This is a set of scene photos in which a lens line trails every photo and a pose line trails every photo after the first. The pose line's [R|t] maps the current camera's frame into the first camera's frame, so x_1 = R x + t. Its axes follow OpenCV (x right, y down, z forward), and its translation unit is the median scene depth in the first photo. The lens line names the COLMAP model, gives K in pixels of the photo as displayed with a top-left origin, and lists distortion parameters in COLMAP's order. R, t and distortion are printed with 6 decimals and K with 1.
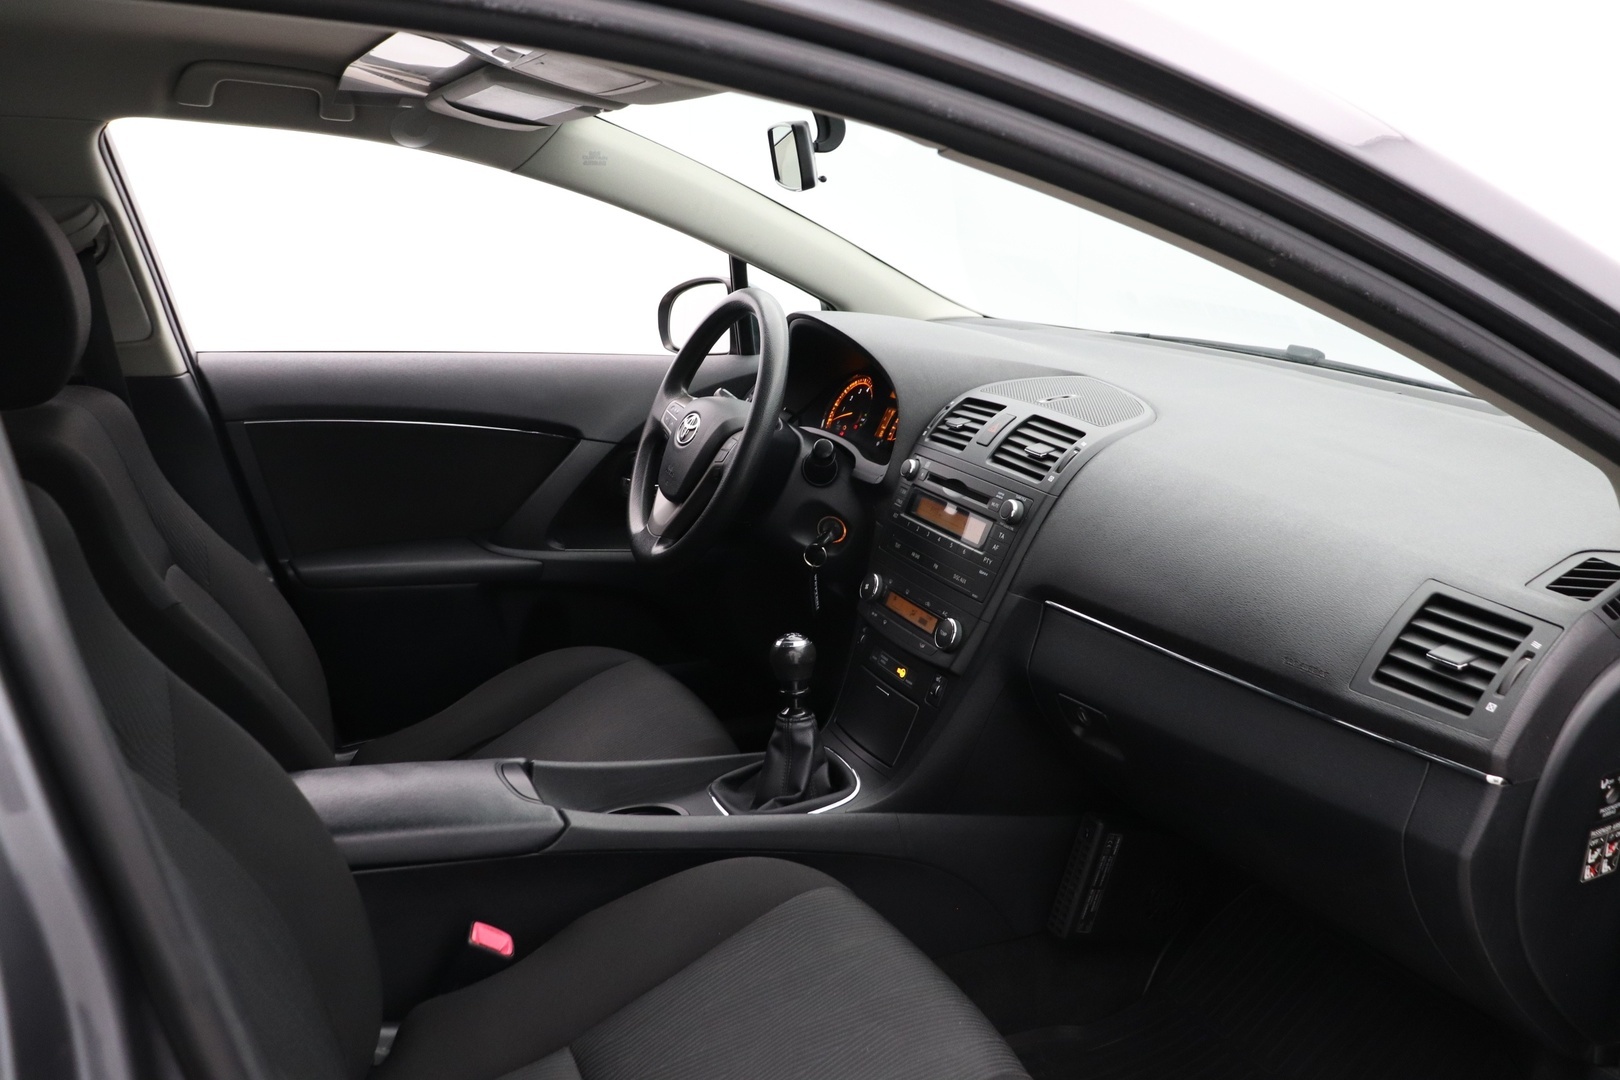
lens RADIAL K [[1333.1, 0, 810.0], [0, 1333.1, 540.0], [0, 0, 1]] dist [-0.181805, 0.164249]
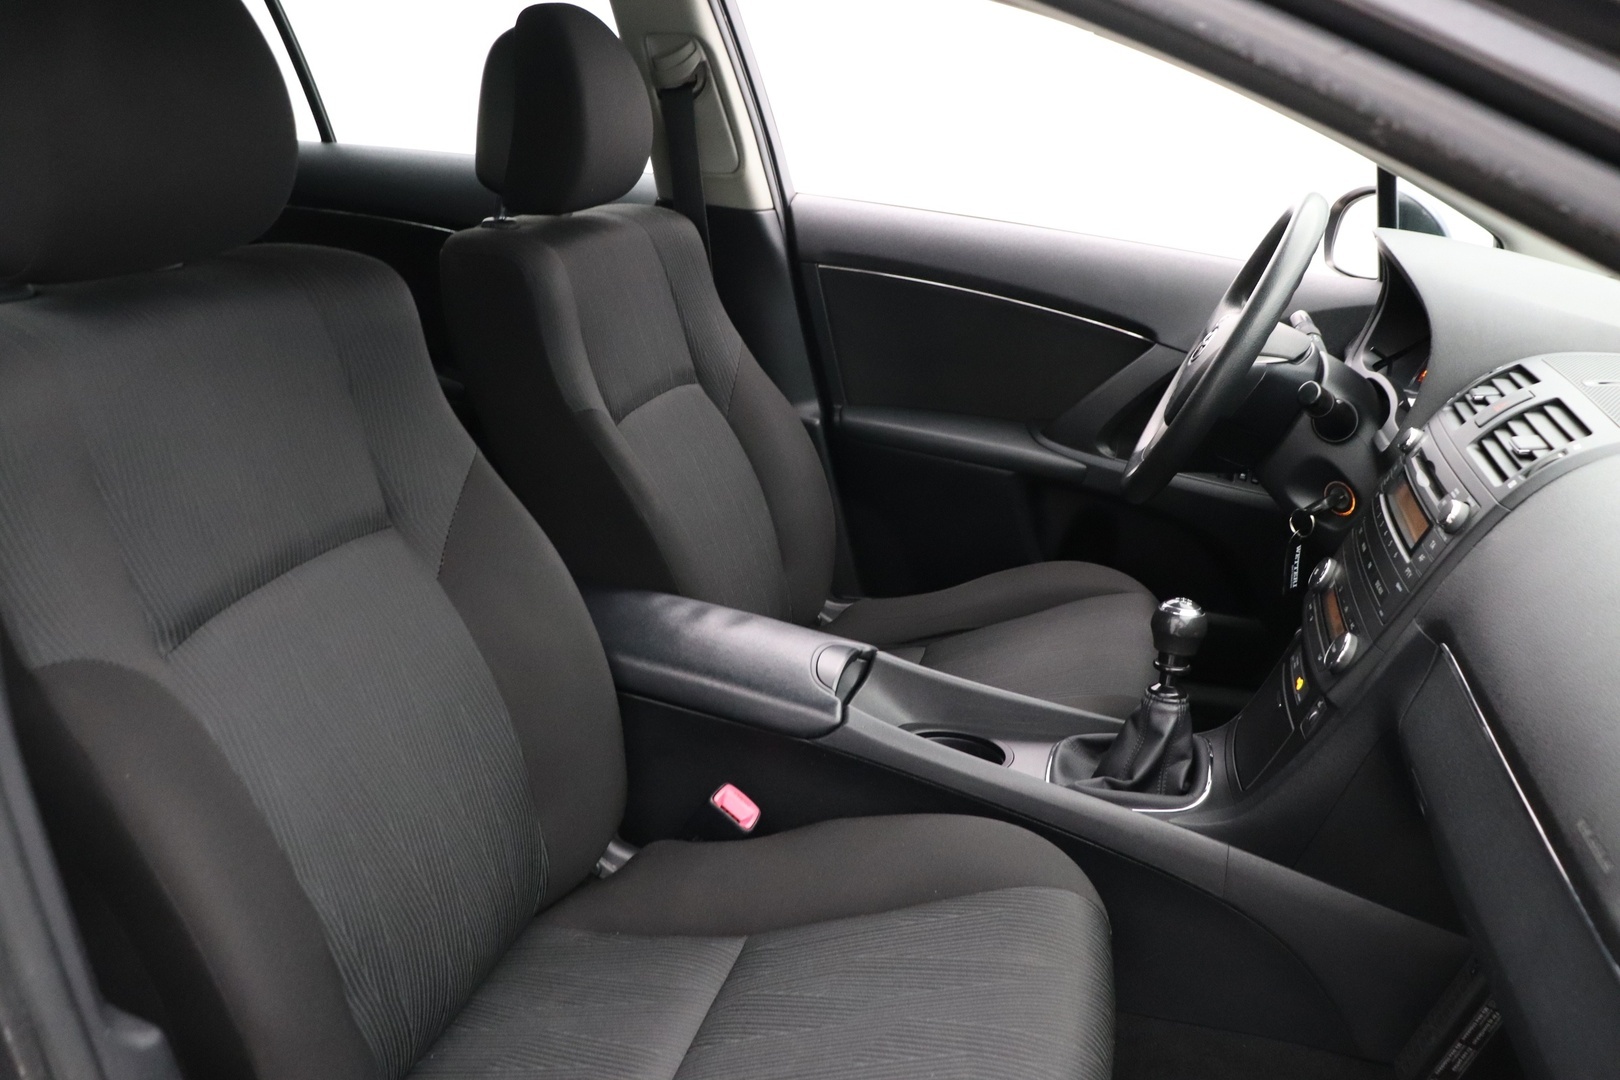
lens RADIAL K [[1333.1, 0, 810.0], [0, 1333.1, 540.0], [0, 0, 1]] dist [-0.181805, 0.164249]
pose [[0.768911, 0.248884, -0.588925, 0.282050], [-0.204075, 0.968478, 0.142842, -0.035243], [0.605912, 0.010352, 0.795464, 0.201287]]
